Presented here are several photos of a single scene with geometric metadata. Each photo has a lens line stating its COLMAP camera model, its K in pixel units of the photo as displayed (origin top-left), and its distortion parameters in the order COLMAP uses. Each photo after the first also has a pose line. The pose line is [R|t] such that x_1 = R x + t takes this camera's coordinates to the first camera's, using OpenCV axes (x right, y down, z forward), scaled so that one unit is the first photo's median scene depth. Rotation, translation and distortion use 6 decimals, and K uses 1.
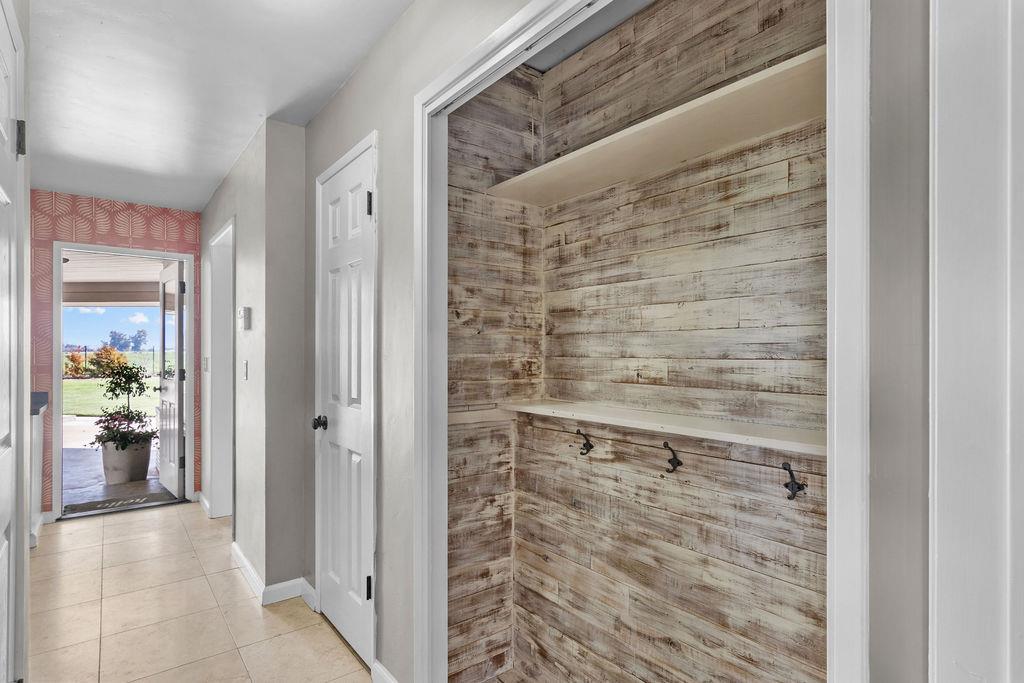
lens RADIAL K [[519.4, 0, 510.8], [0, 519.4, 347.8], [0, 0, 1]] dist [0.000519, -0.000040]
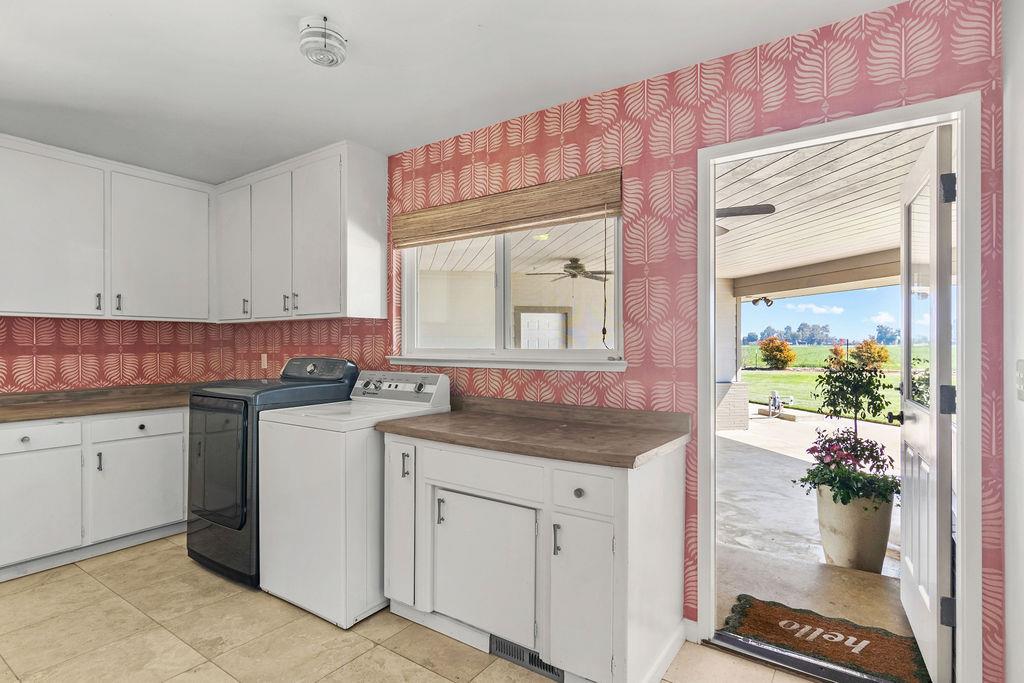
lens RADIAL K [[519.4, 0, 512.4], [0, 519.4, 344.2], [0, 0, 1]] dist [0.000519, -0.000040]
pose [[0.297813, 0.000674, -0.954624, -0.275393], [0.004166, 0.999989, 0.002006, 0.004388], [0.954615, -0.004575, 0.297807, 0.440971]]
